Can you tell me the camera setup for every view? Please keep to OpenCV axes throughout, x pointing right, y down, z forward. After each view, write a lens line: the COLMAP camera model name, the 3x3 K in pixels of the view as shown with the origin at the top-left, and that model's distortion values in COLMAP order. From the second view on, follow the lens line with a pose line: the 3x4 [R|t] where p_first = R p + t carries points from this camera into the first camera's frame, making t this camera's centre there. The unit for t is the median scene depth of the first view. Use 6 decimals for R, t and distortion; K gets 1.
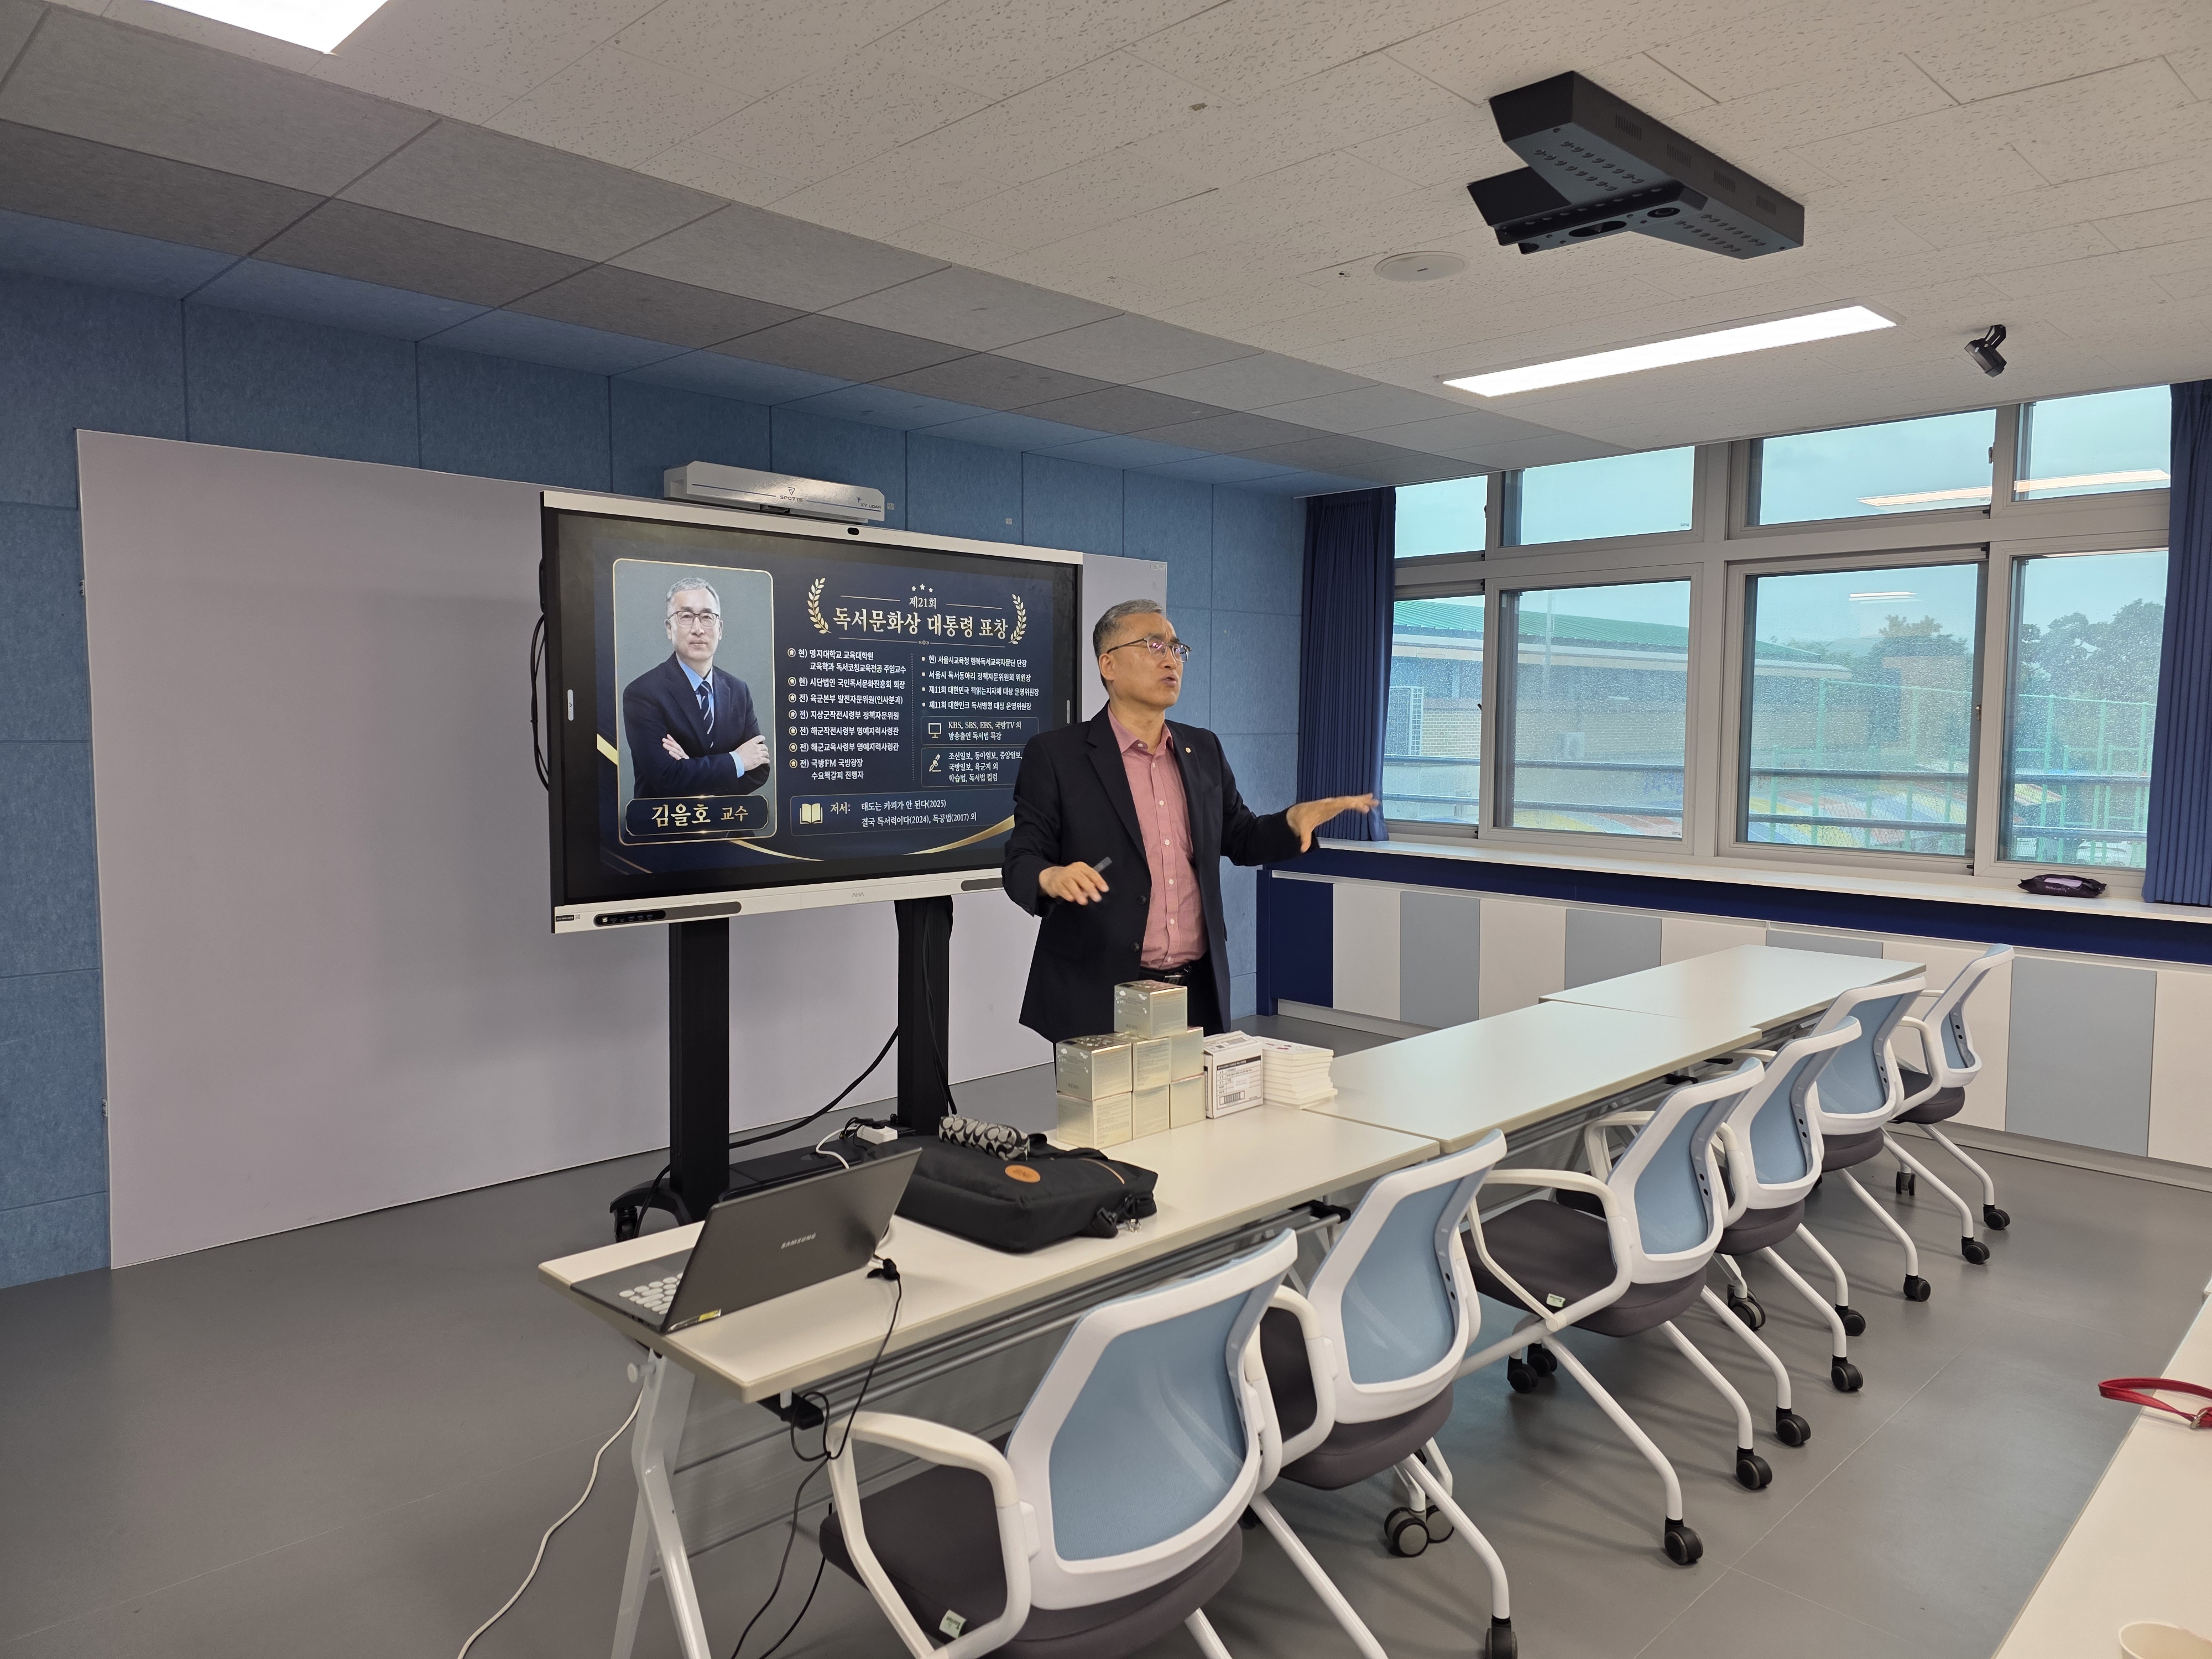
lens RADIAL K [[1483.8, 0, 1118.4], [0, 1483.8, 833.7], [0, 0, 1]] dist [0.053321, -0.040493]
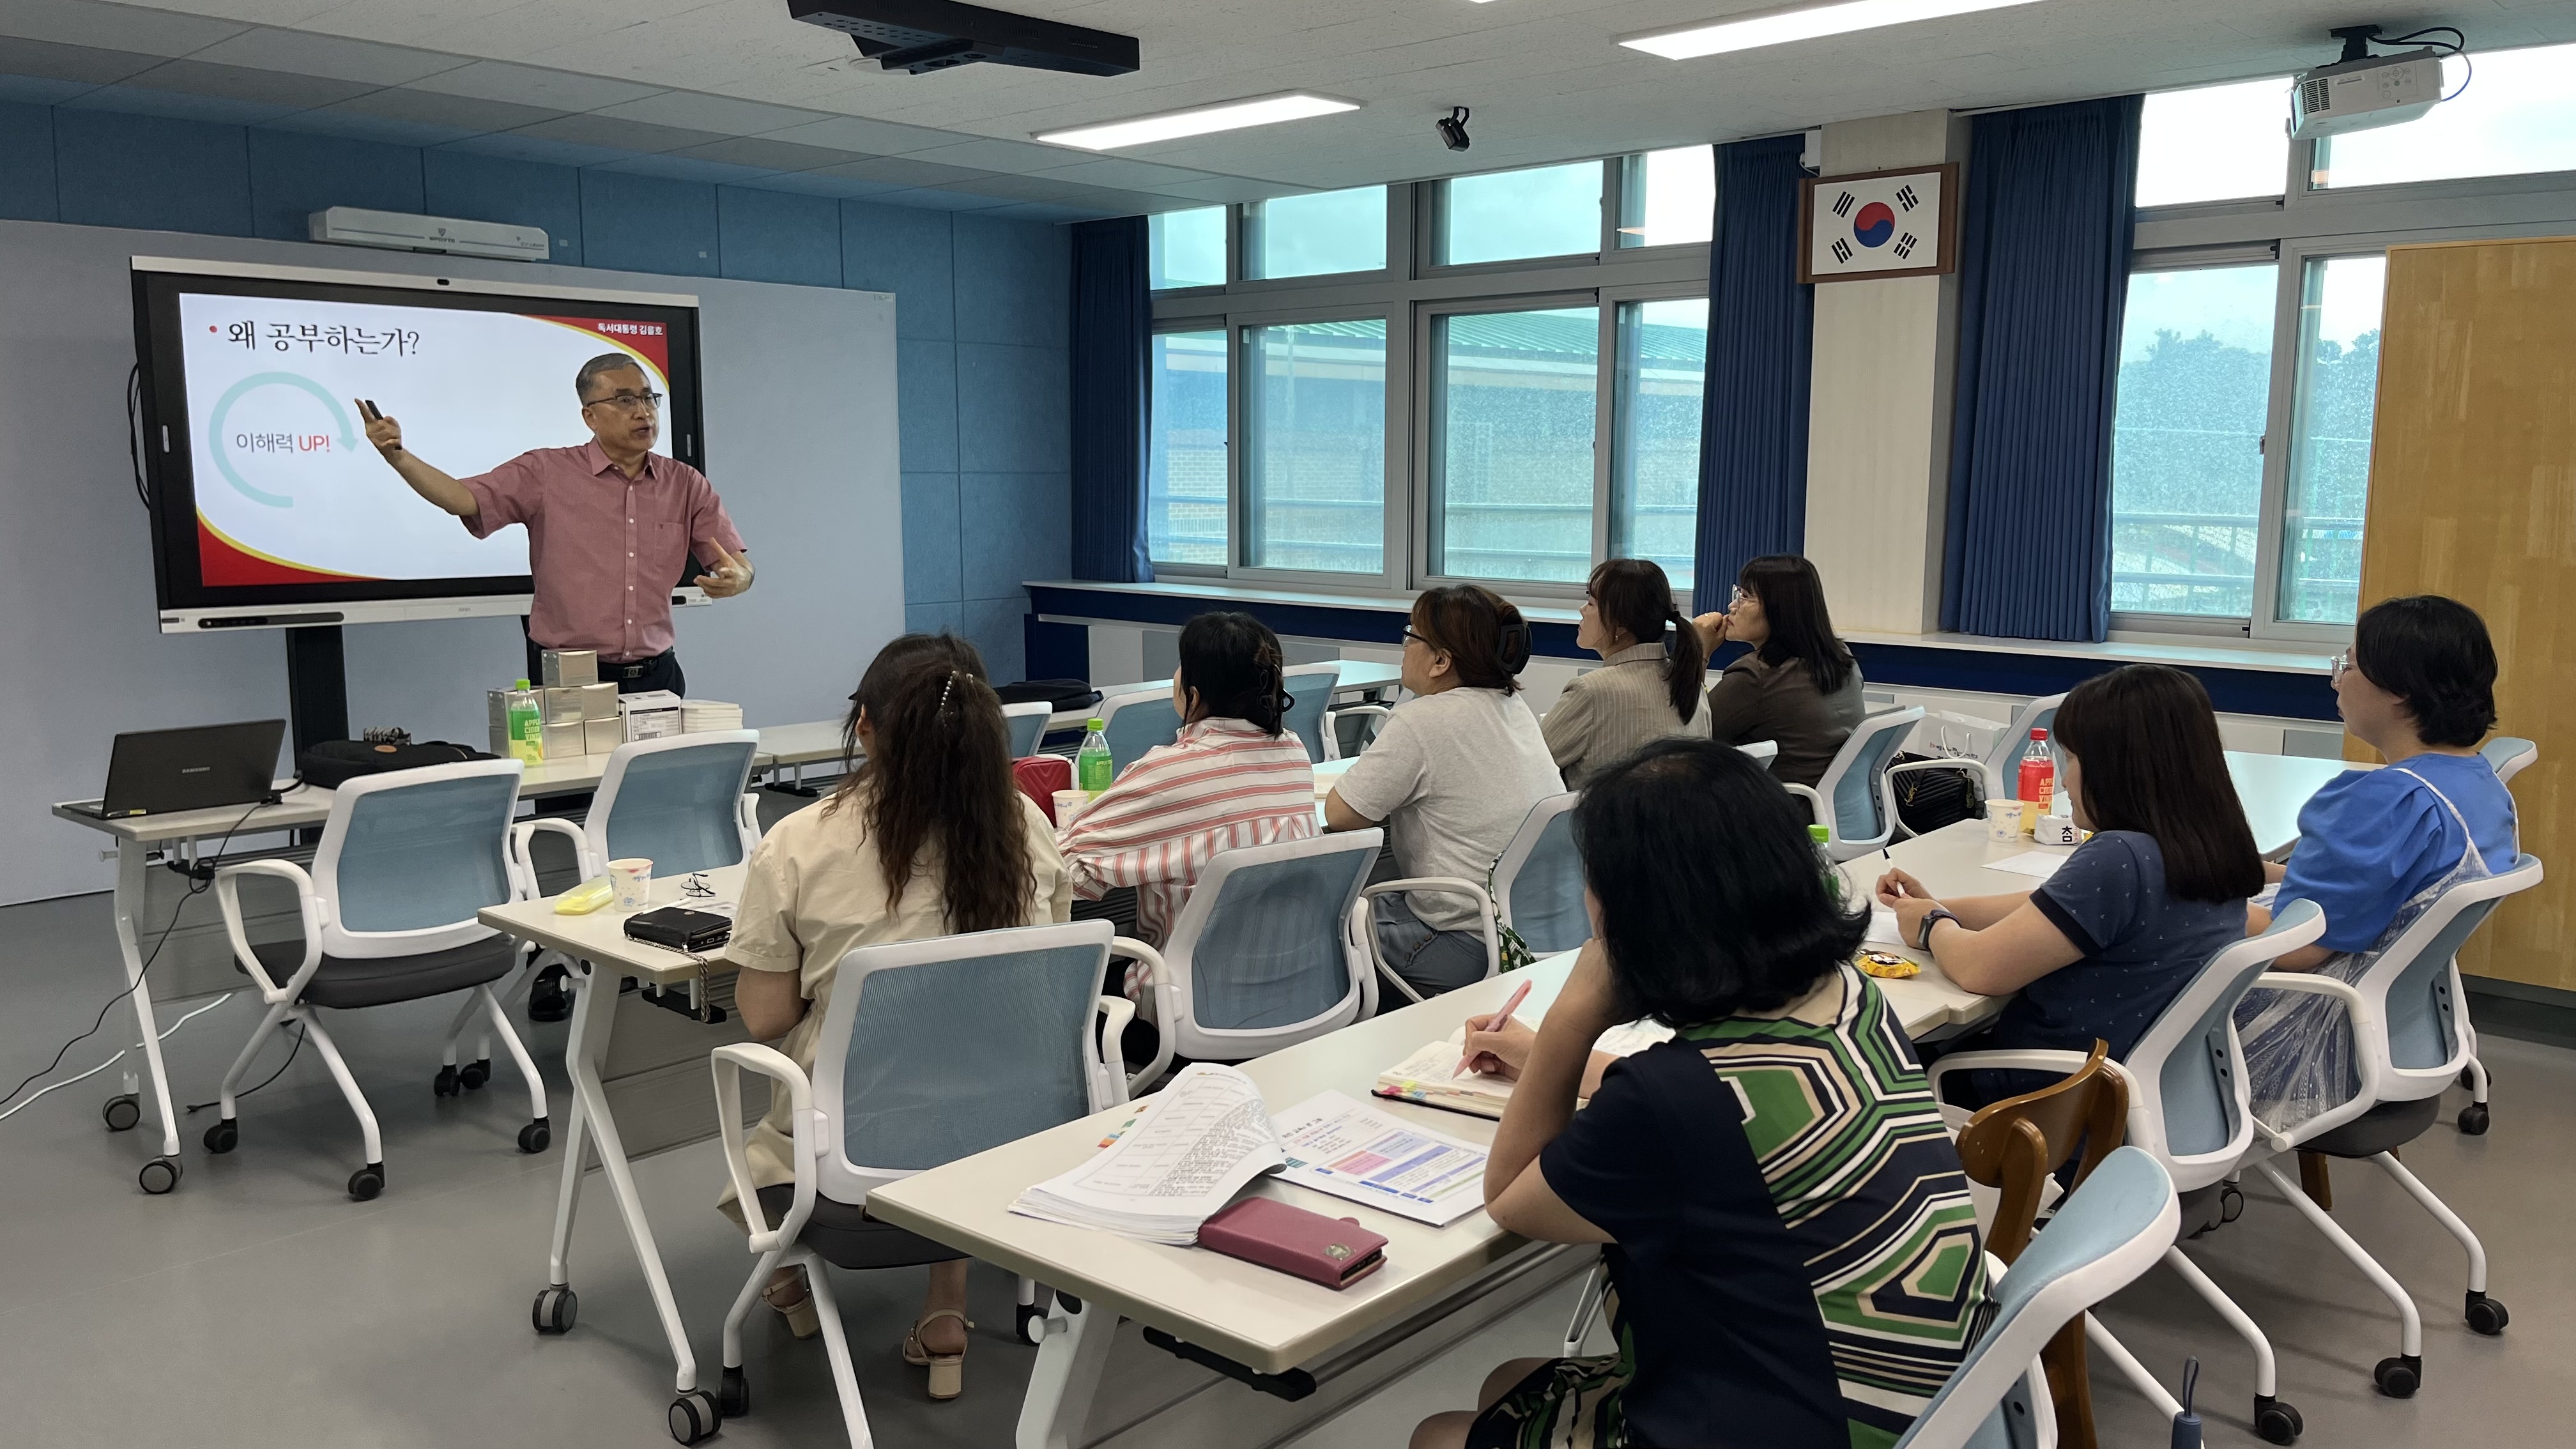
lens RADIAL K [[1972.7, 0, 1303.8], [0, 1972.7, 763.9], [0, 0, 1]] dist [0.037608, -0.035456]
pose [[0.999044, -0.008482, 0.042887, 0.333080], [0.005360, 0.997362, 0.072384, 0.043955], [-0.043388, -0.072085, 0.996454, -0.449714]]
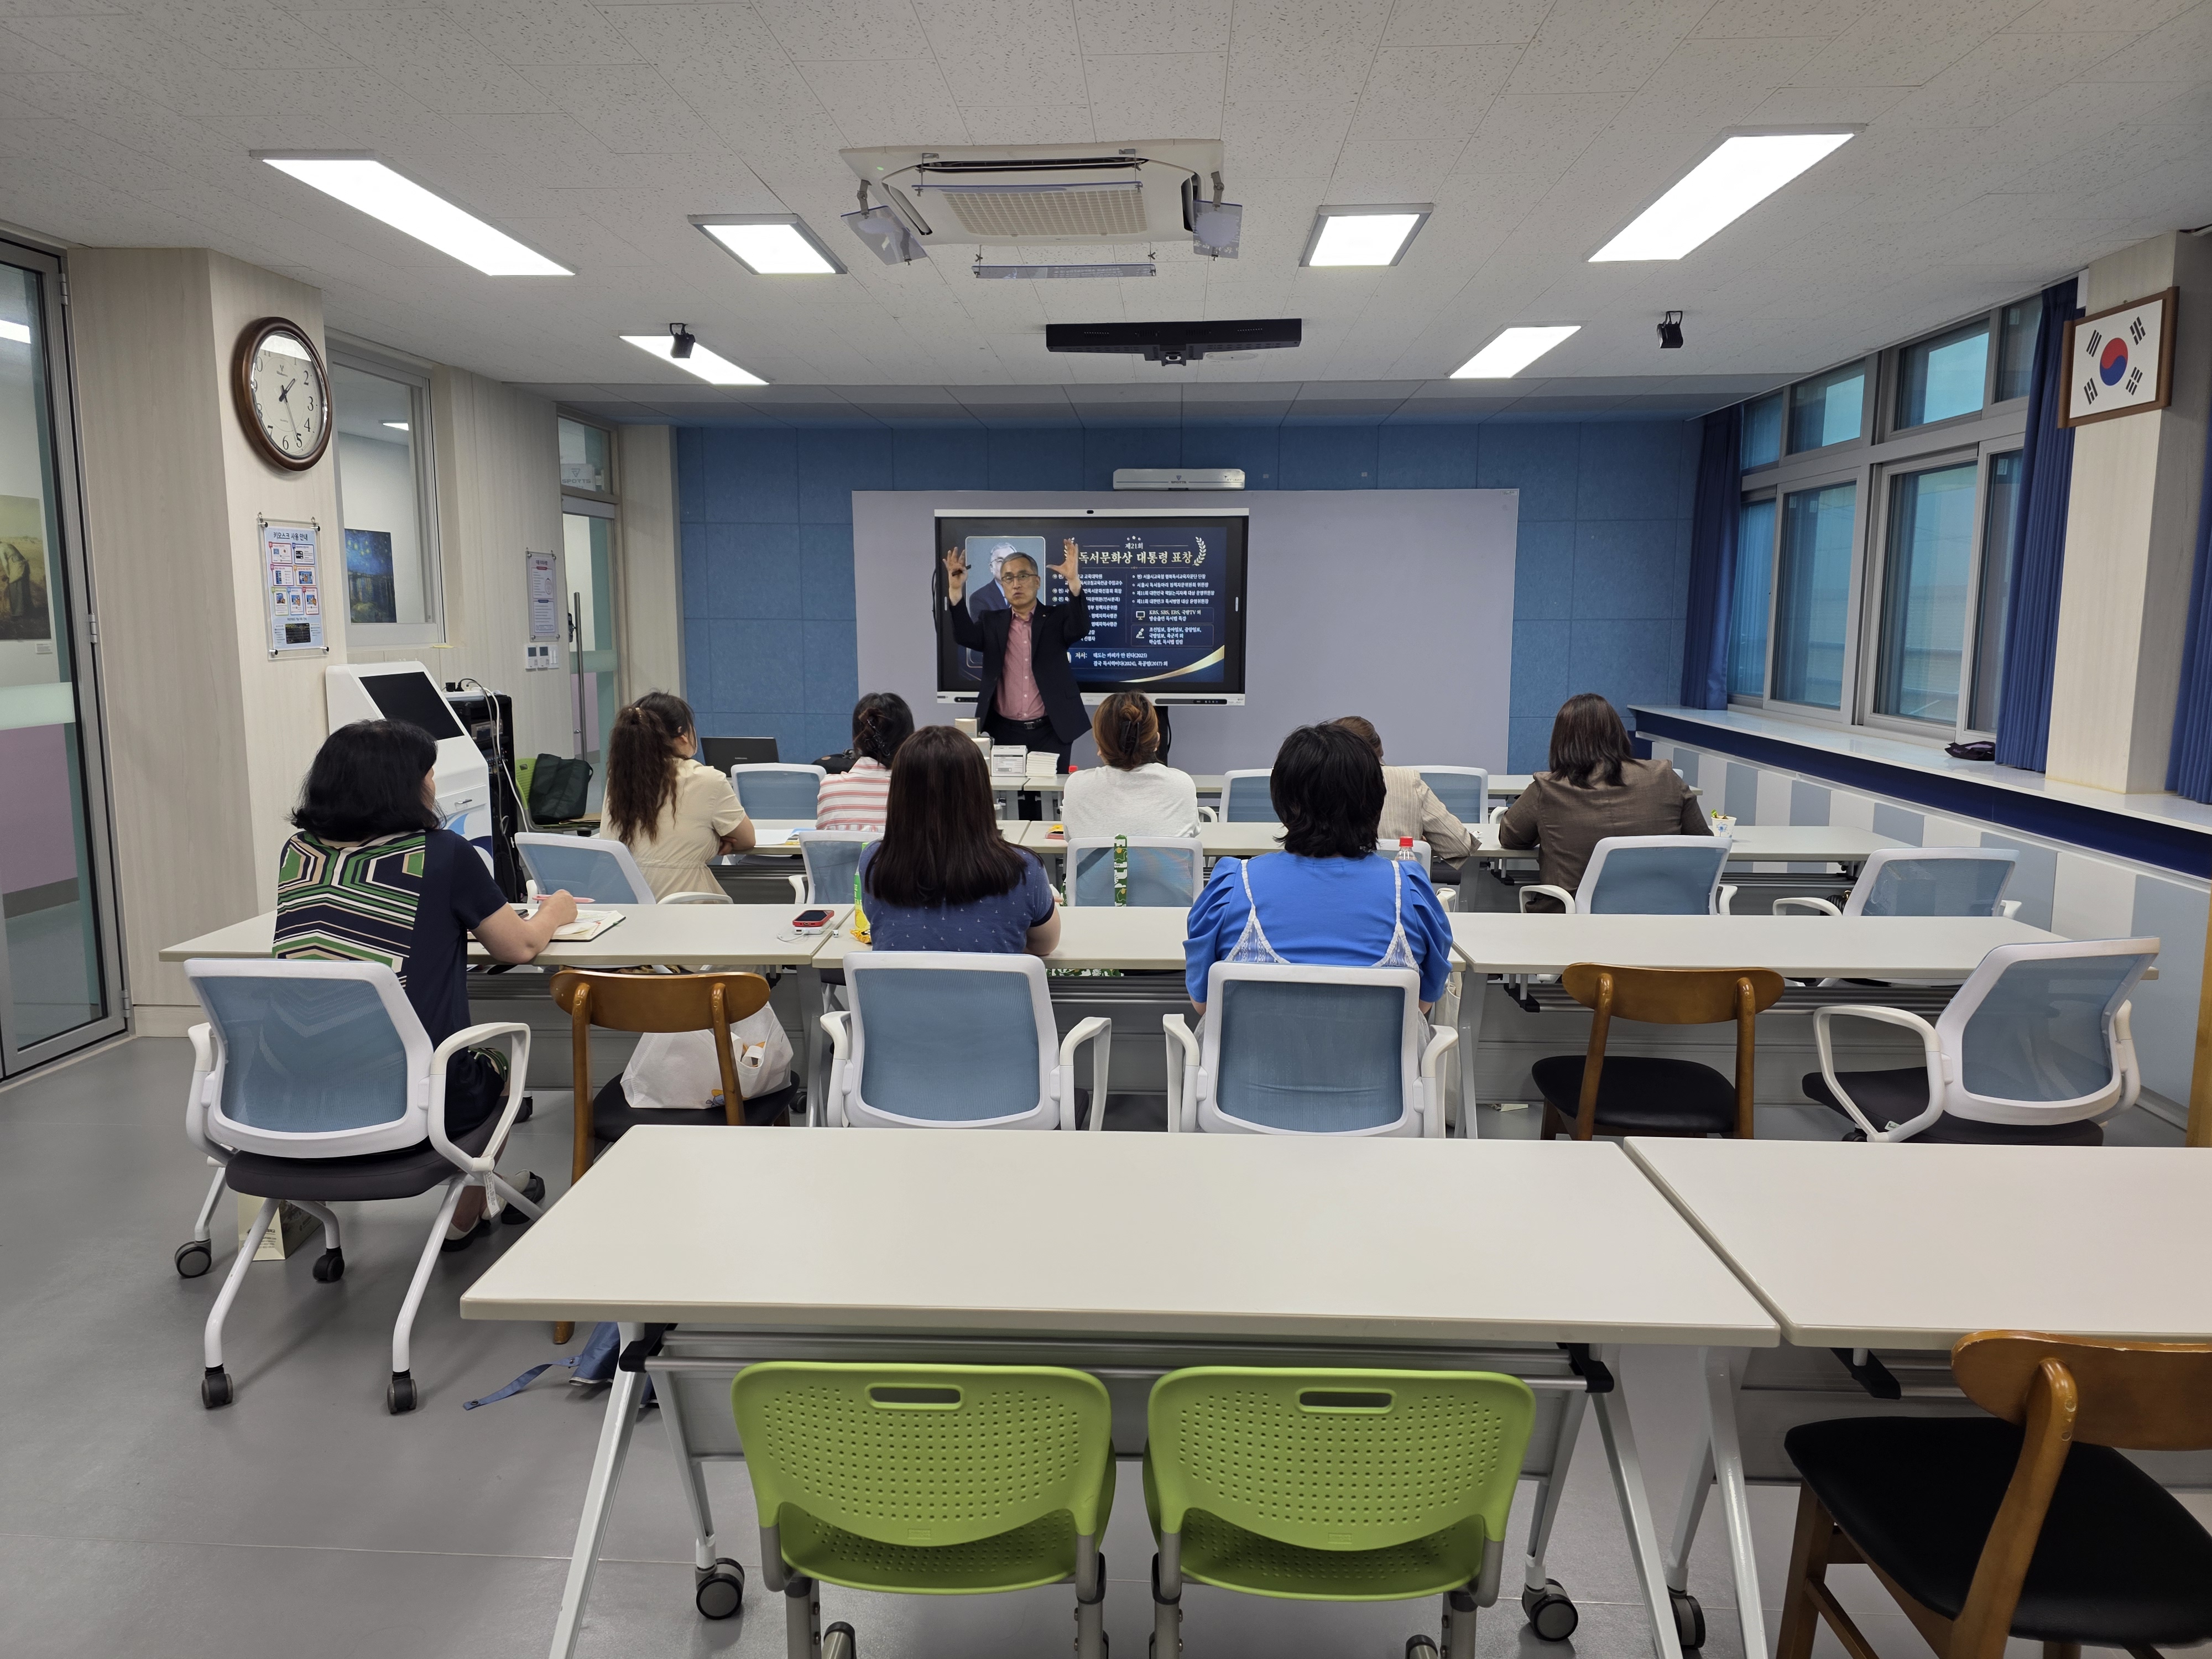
lens RADIAL K [[1483.8, 0, 1090.6], [0, 1483.8, 824.0], [0, 0, 1]] dist [0.053321, -0.040493]
pose [[0.675740, 0.098410, -0.730542, 1.067654], [-0.054187, 0.994999, 0.083912, 0.032783], [0.735146, -0.017116, 0.677693, -0.267874]]
